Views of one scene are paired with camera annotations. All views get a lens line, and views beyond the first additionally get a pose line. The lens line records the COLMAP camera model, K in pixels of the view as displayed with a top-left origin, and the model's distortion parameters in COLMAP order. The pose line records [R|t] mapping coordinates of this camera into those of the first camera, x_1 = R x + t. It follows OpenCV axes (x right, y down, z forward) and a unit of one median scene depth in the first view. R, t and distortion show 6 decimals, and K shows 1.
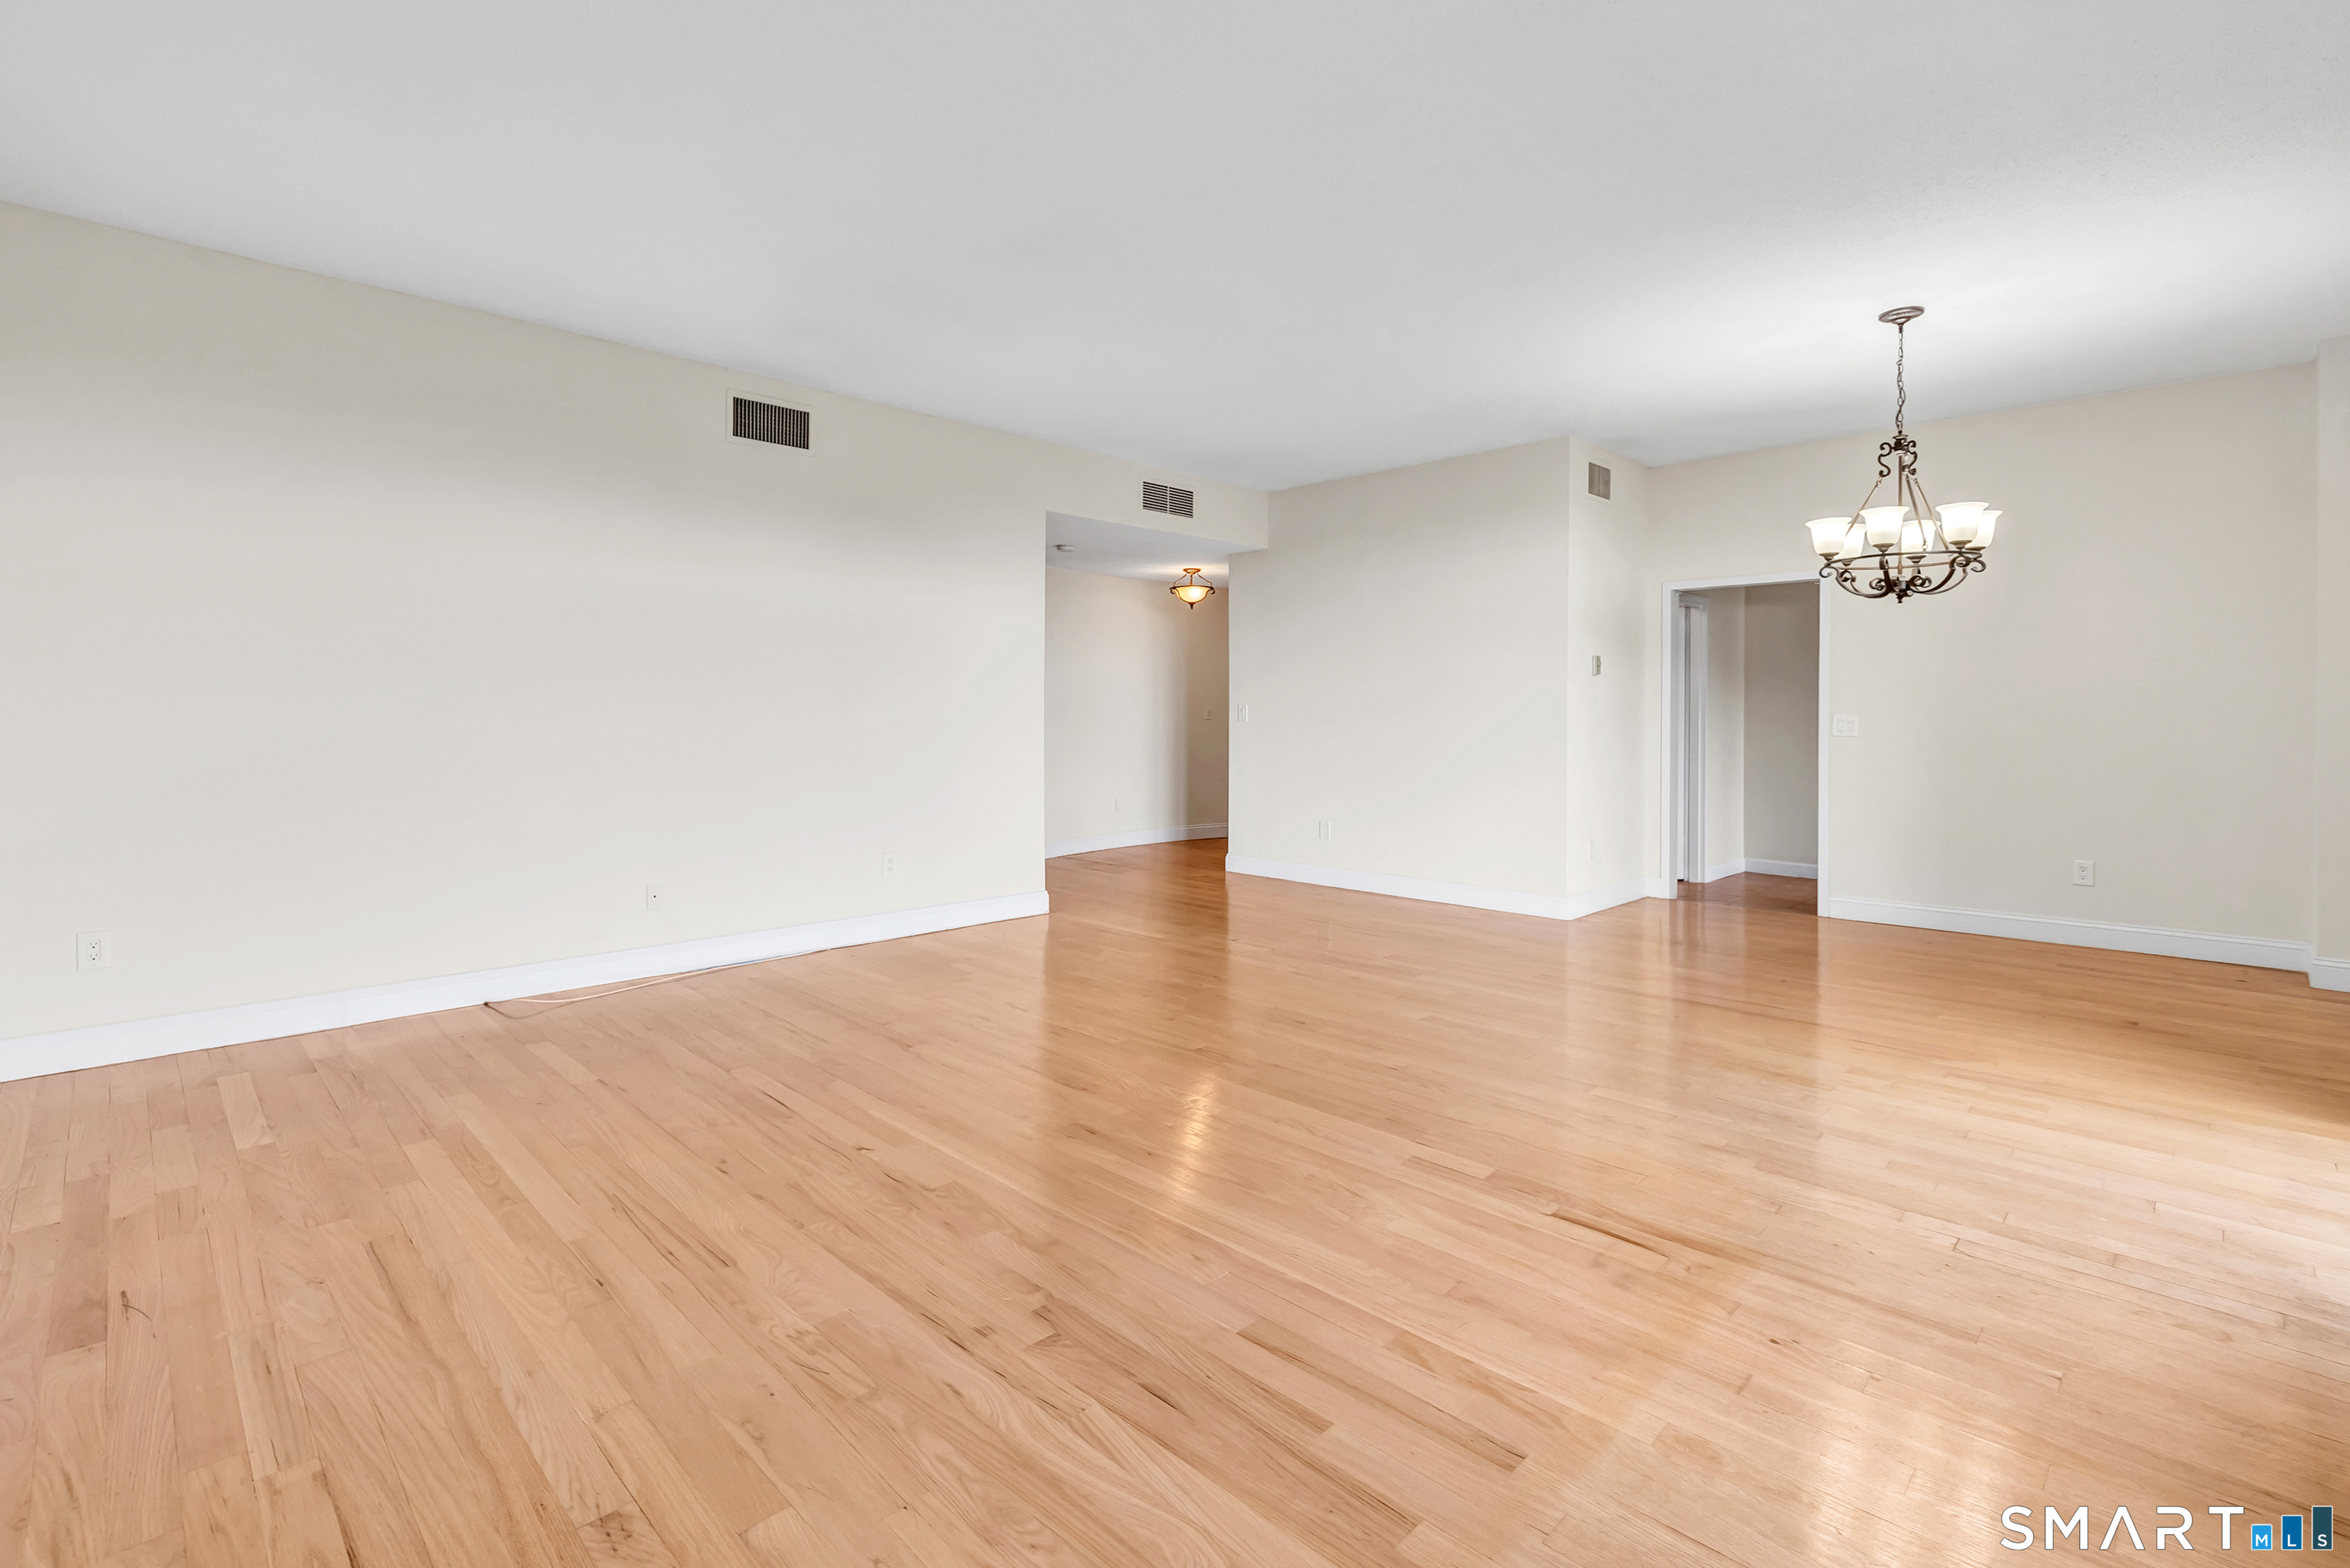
lens RADIAL K [[1057.0, 0, 1110.7], [0, 1057.0, 707.3], [0, 0, 1]] dist [0.000540, -0.000495]
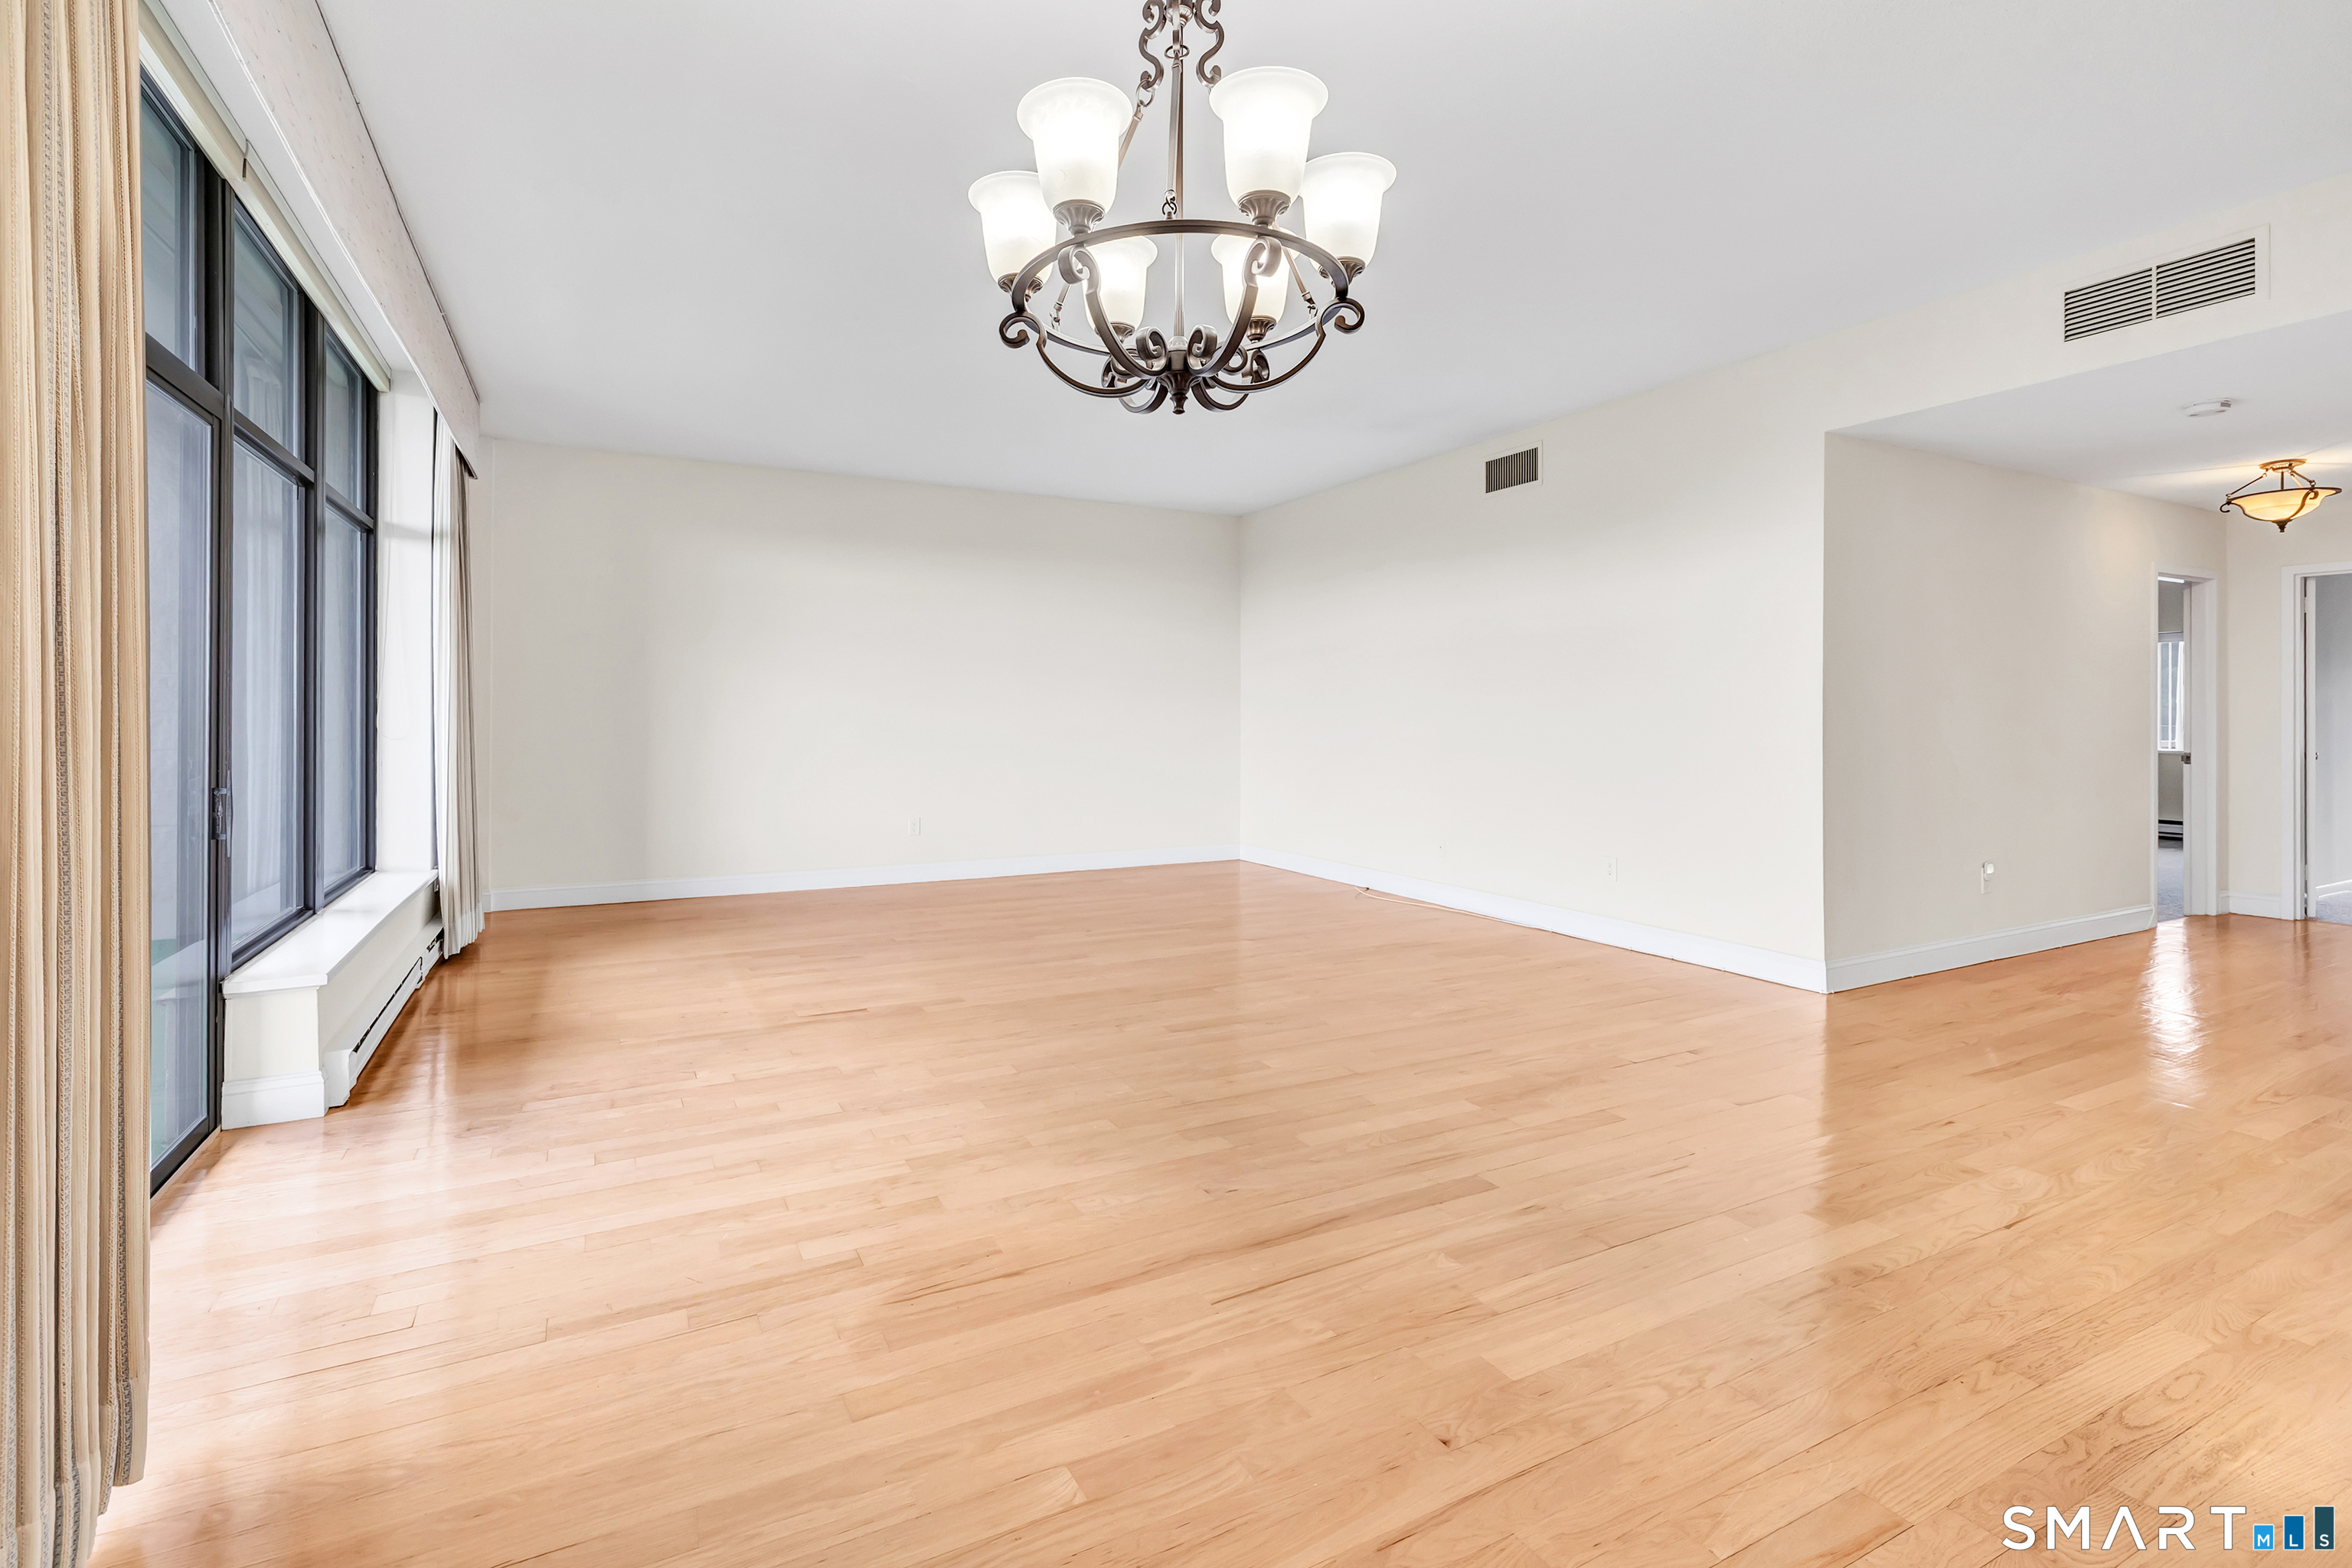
lens RADIAL K [[1058.0, 0, 1111.6], [0, 1058.0, 707.2], [0, 0, 1]] dist [0.000540, -0.000495]
pose [[-0.296979, -0.010076, -0.954831, 1.044080], [0.004413, 0.999919, -0.011924, 0.010409], [0.954874, -0.007755, -0.296911, 1.021647]]
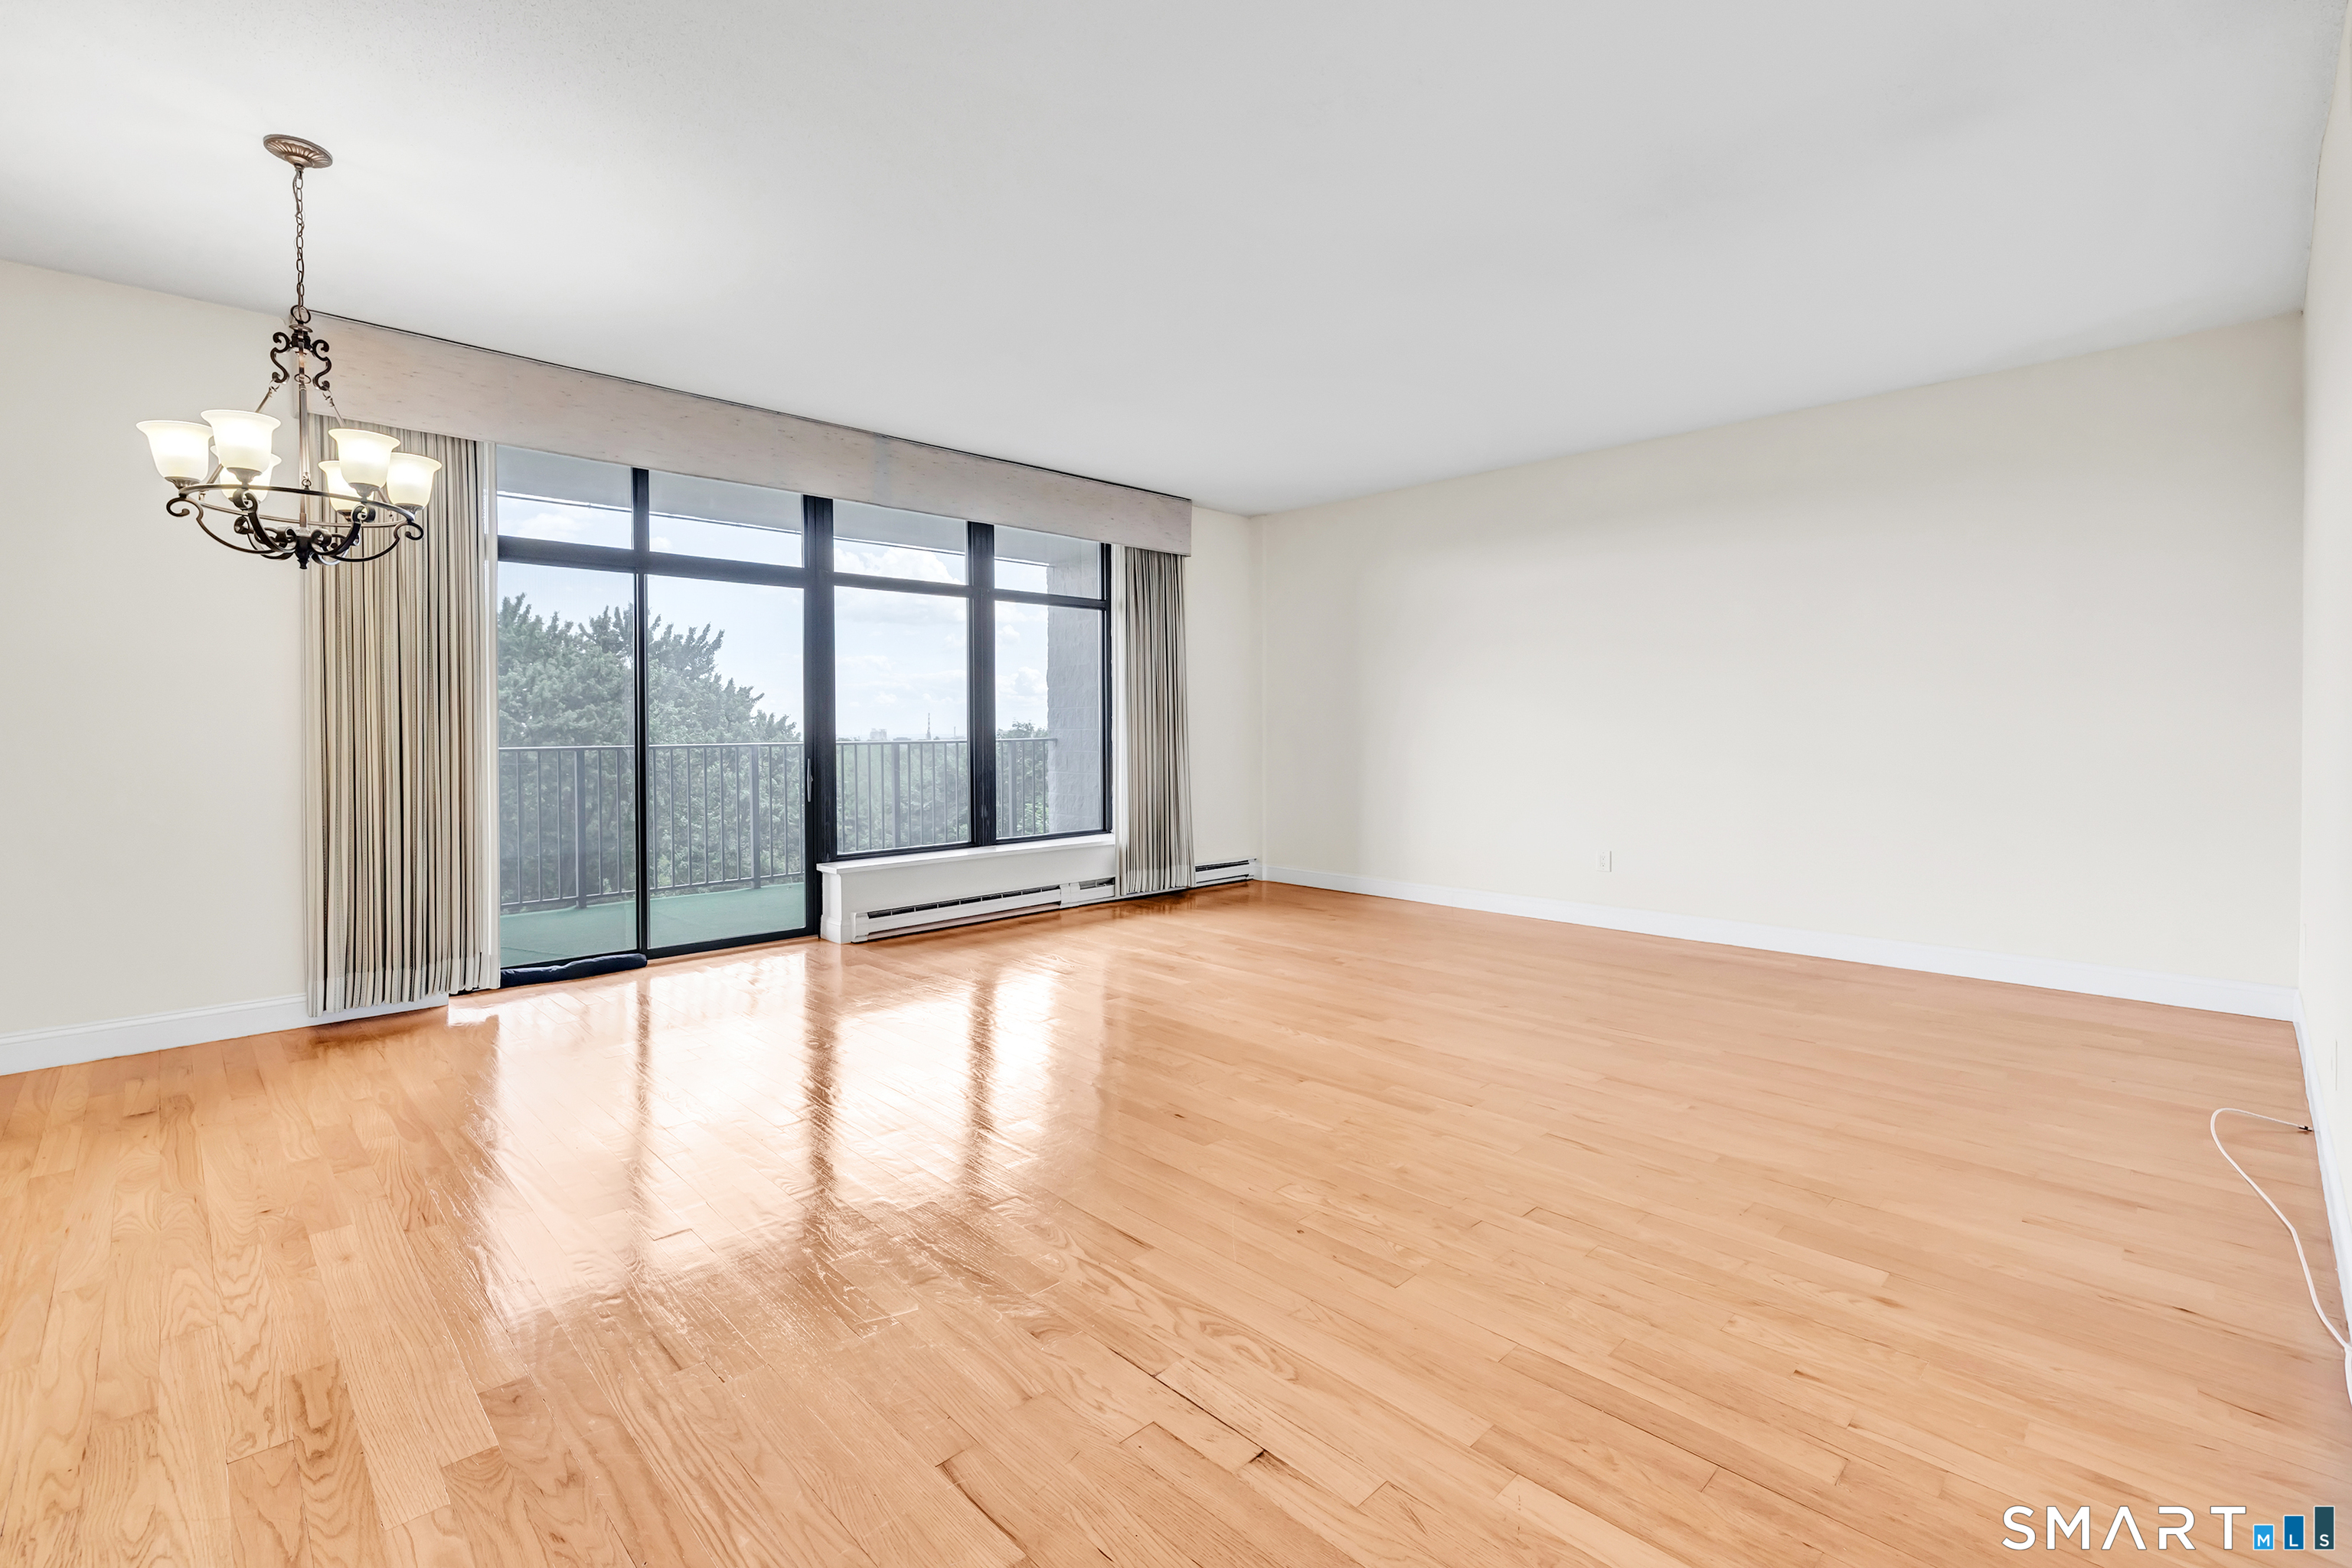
lens RADIAL K [[1025.0, 0, 1139.3], [0, 1025.0, 730.1], [0, 0, 1]] dist [-0.000080, -0.000478]
pose [[-0.999961, 0.000752, 0.008821, 0.179916], [0.000713, 0.999990, -0.004400, 0.010301], [-0.008824, -0.004393, -0.999951, 1.565755]]
